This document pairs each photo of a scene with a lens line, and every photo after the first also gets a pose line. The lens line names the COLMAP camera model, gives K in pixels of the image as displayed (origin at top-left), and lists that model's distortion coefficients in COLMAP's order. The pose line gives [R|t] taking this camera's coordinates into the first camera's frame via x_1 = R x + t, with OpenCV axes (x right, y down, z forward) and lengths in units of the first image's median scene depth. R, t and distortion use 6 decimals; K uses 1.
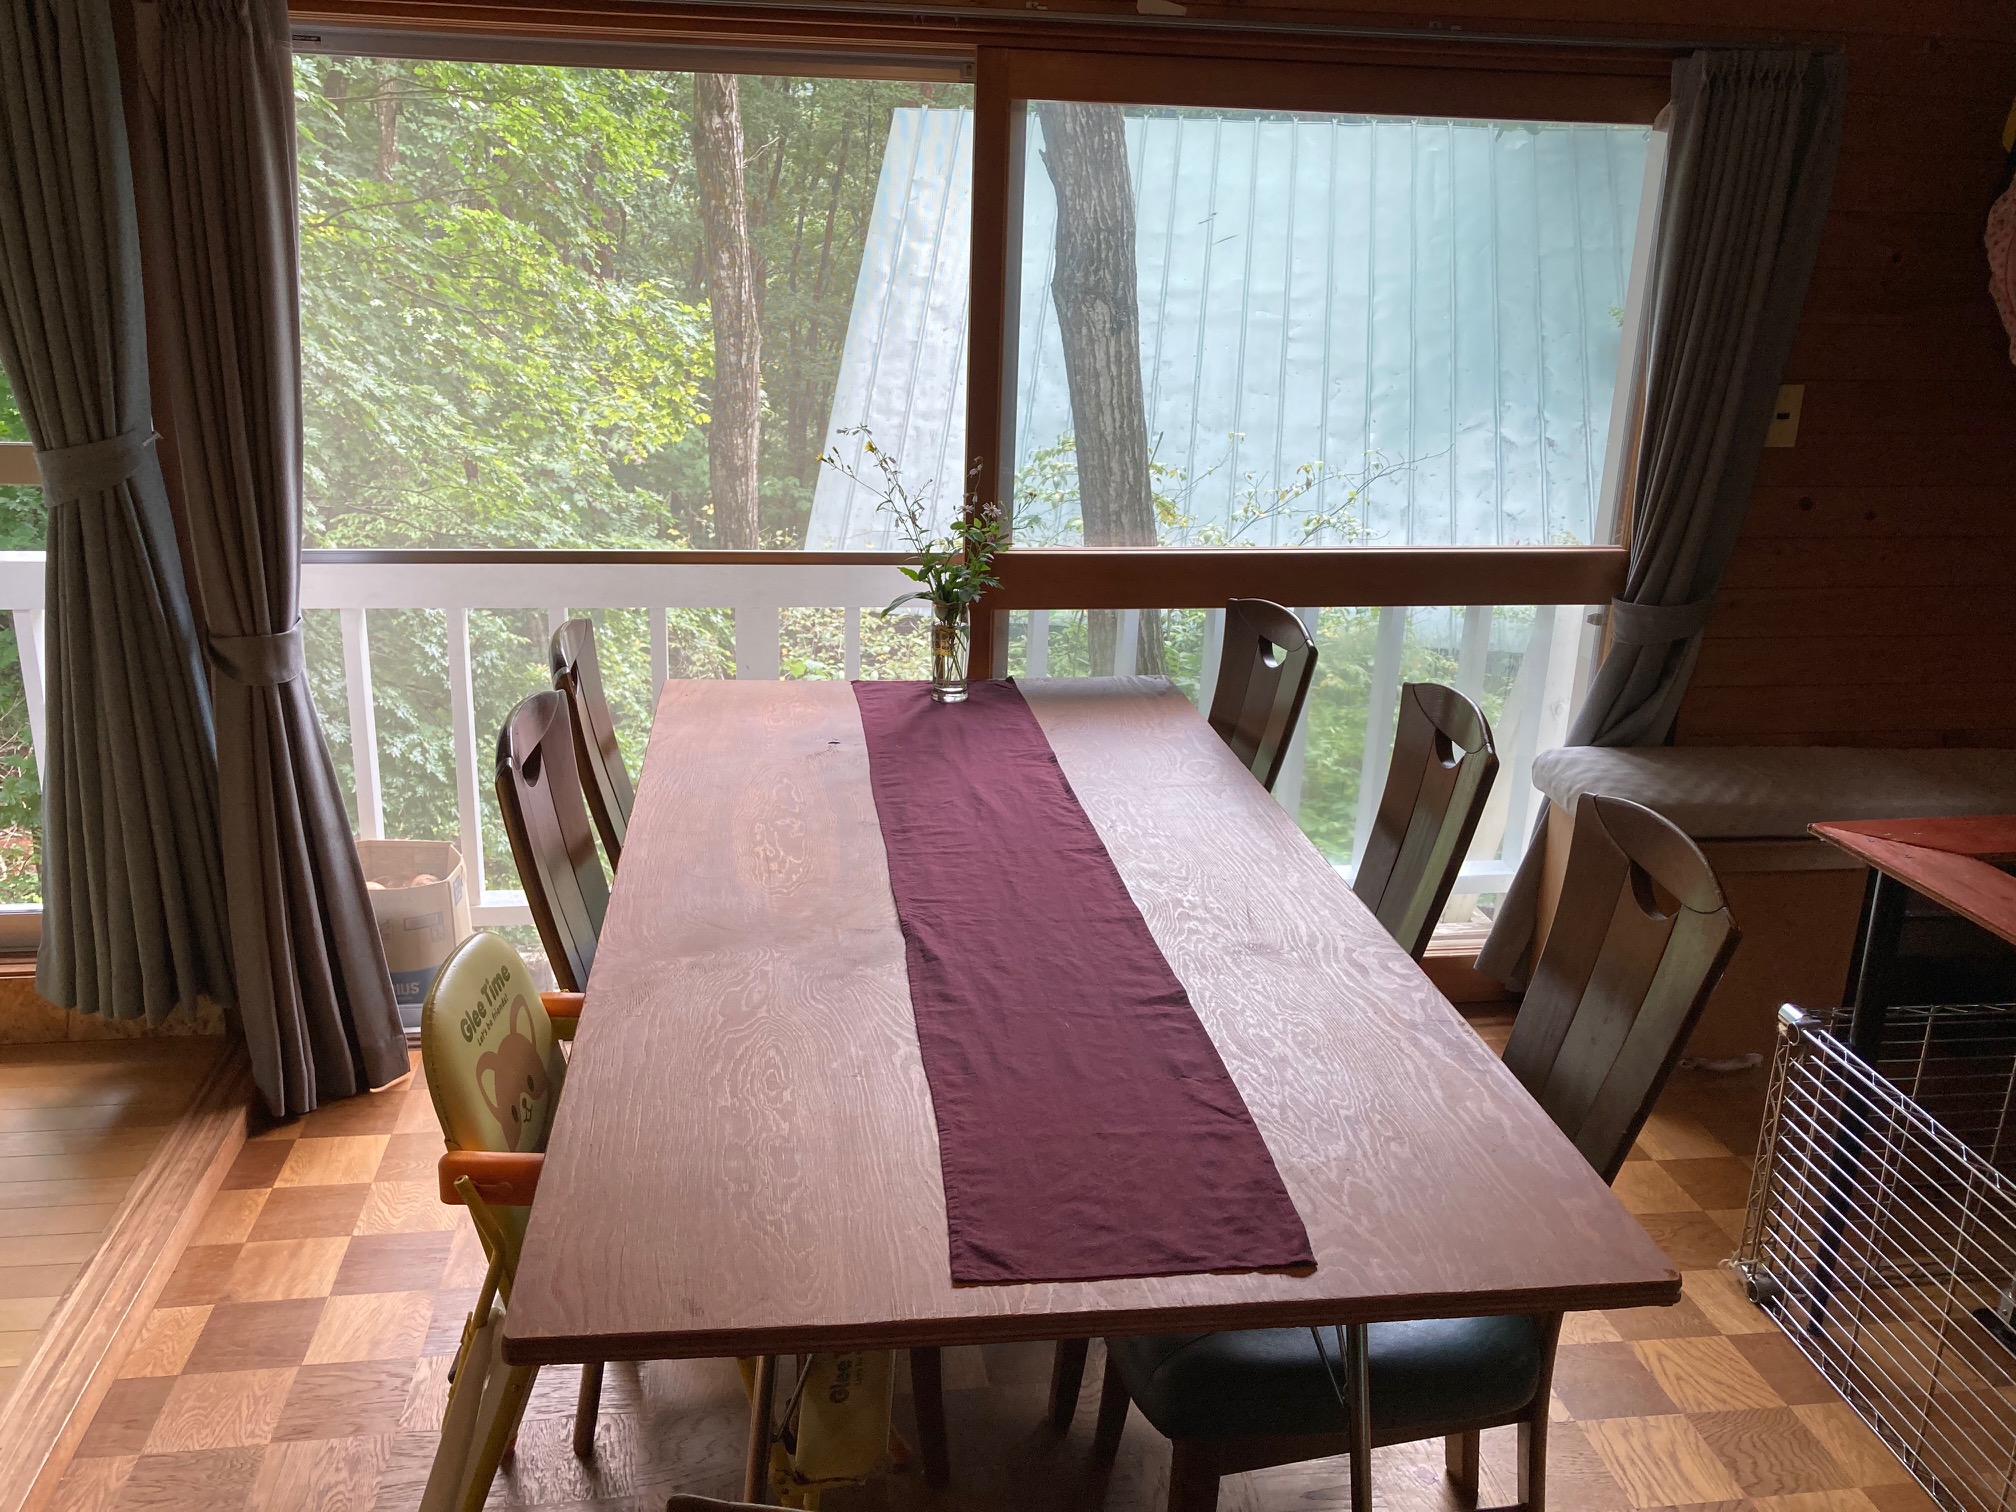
lens RADIAL K [[1658.4, 0, 1008.0], [0, 1658.4, 756.0], [0, 0, 1]] dist [0.107362, -0.137665]
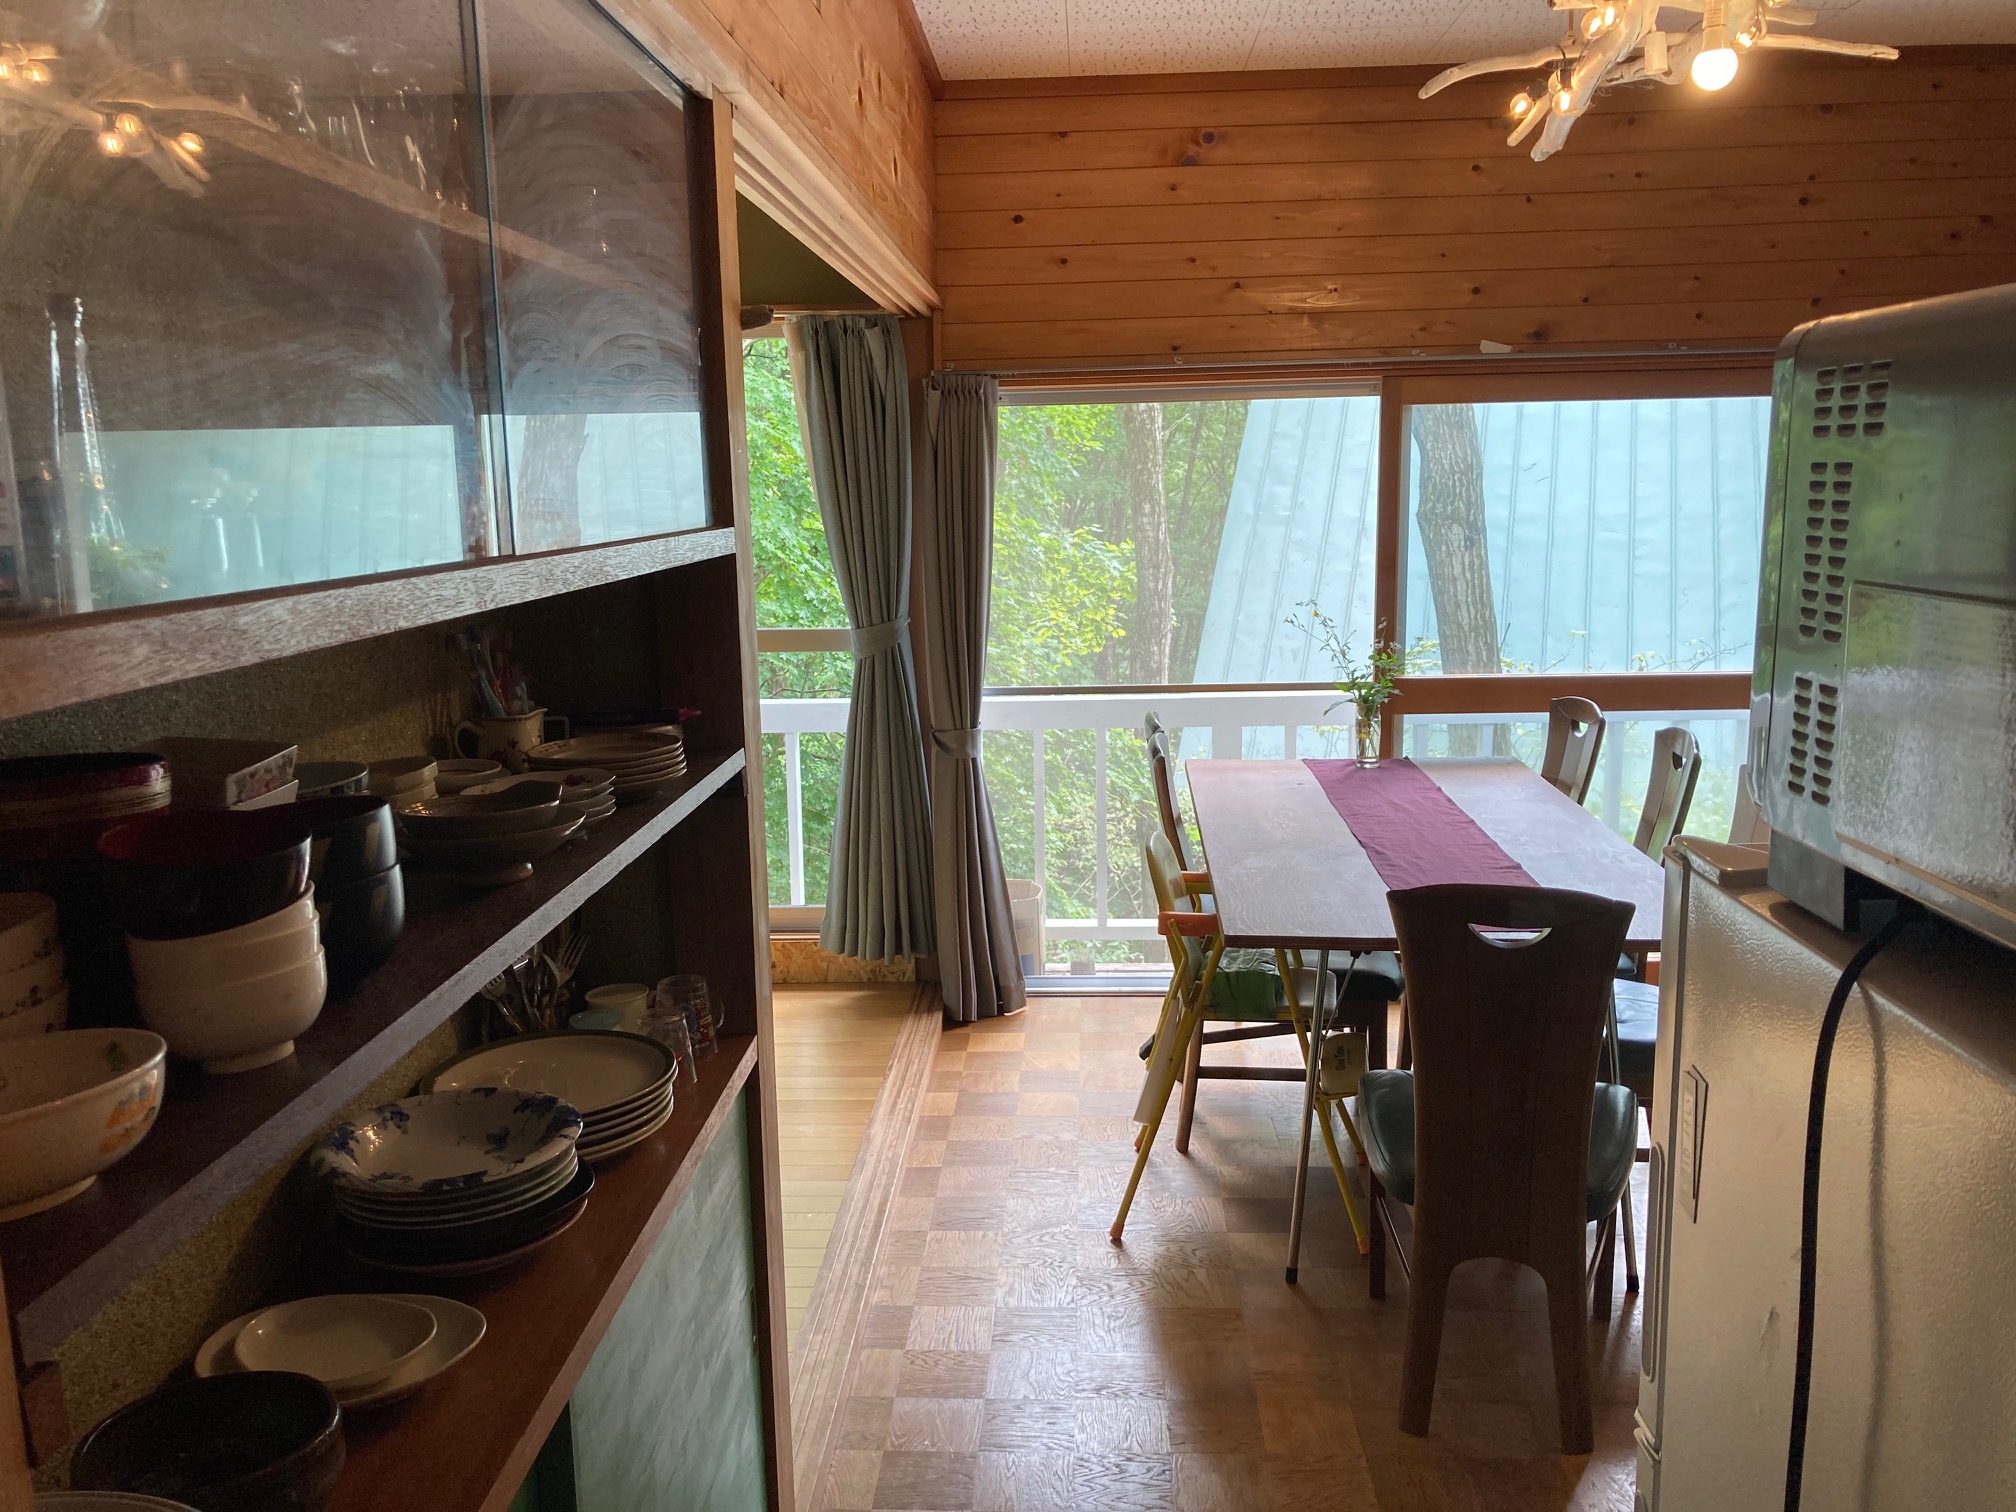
lens RADIAL K [[1661.5, 0, 1003.5], [0, 1661.5, 744.0], [0, 0, 1]] dist [0.029450, 0.005633]
pose [[0.978100, -0.014271, -0.207646, -0.022501], [-0.015977, 0.989555, -0.143265, 0.087959], [0.207522, 0.143445, 0.967656, -0.302518]]
